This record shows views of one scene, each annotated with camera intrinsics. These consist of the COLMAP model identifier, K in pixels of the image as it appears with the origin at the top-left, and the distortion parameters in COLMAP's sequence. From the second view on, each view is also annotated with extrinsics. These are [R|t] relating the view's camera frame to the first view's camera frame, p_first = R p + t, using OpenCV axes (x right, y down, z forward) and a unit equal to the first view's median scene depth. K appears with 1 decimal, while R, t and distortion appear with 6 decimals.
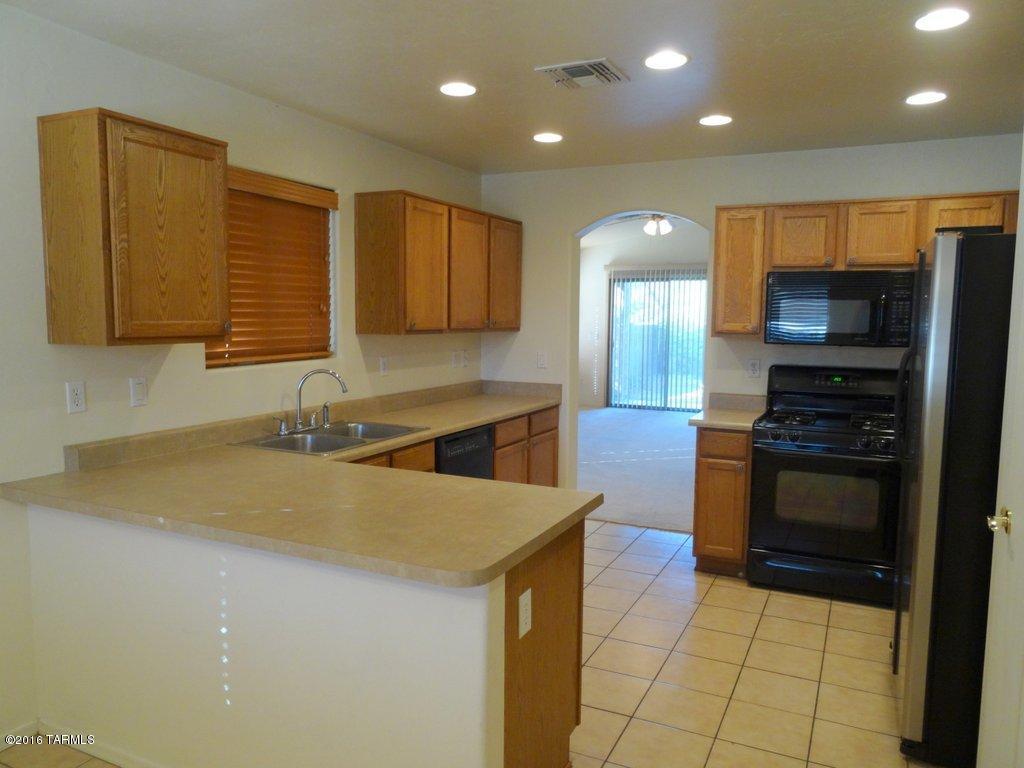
lens RADIAL K [[739.5, 0, 512.0], [0, 739.5, 384.0], [0, 0, 1]] dist [0.000200, -0.000326]
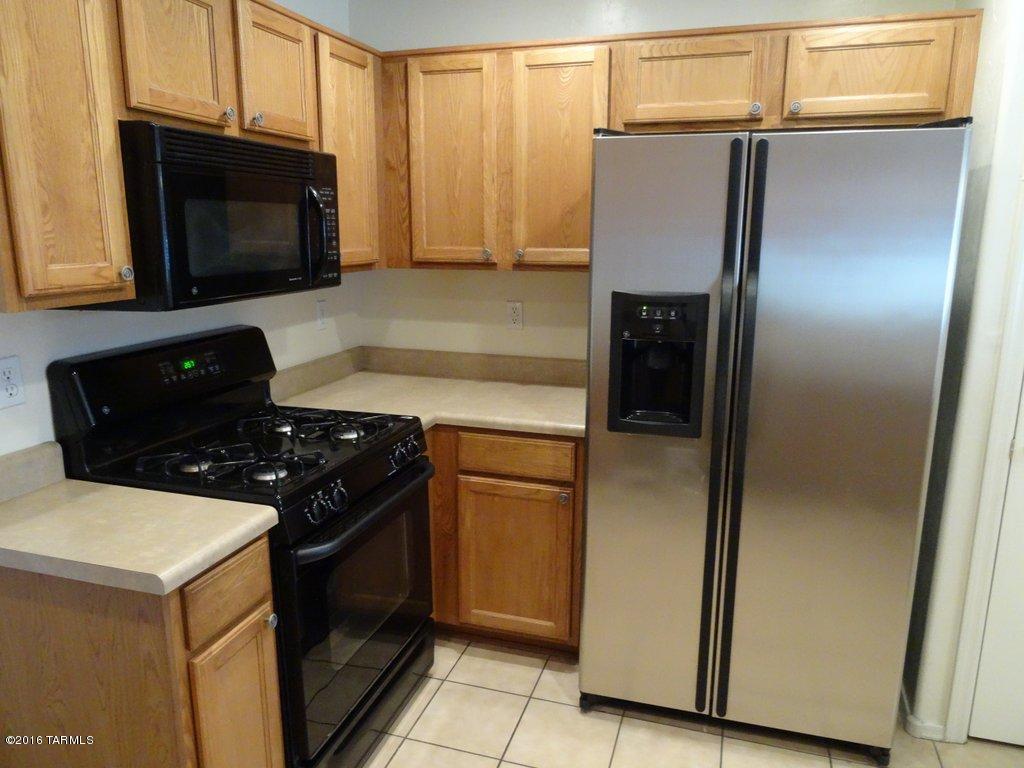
lens RADIAL K [[739.5, 0, 512.0], [0, 739.5, 384.0], [0, 0, 1]] dist [0.000200, -0.000326]
pose [[-0.151846, -0.218329, 0.963989, -0.076349], [0.089319, 0.968277, 0.233370, -0.095696], [-0.984360, 0.121539, -0.127528, 0.903807]]
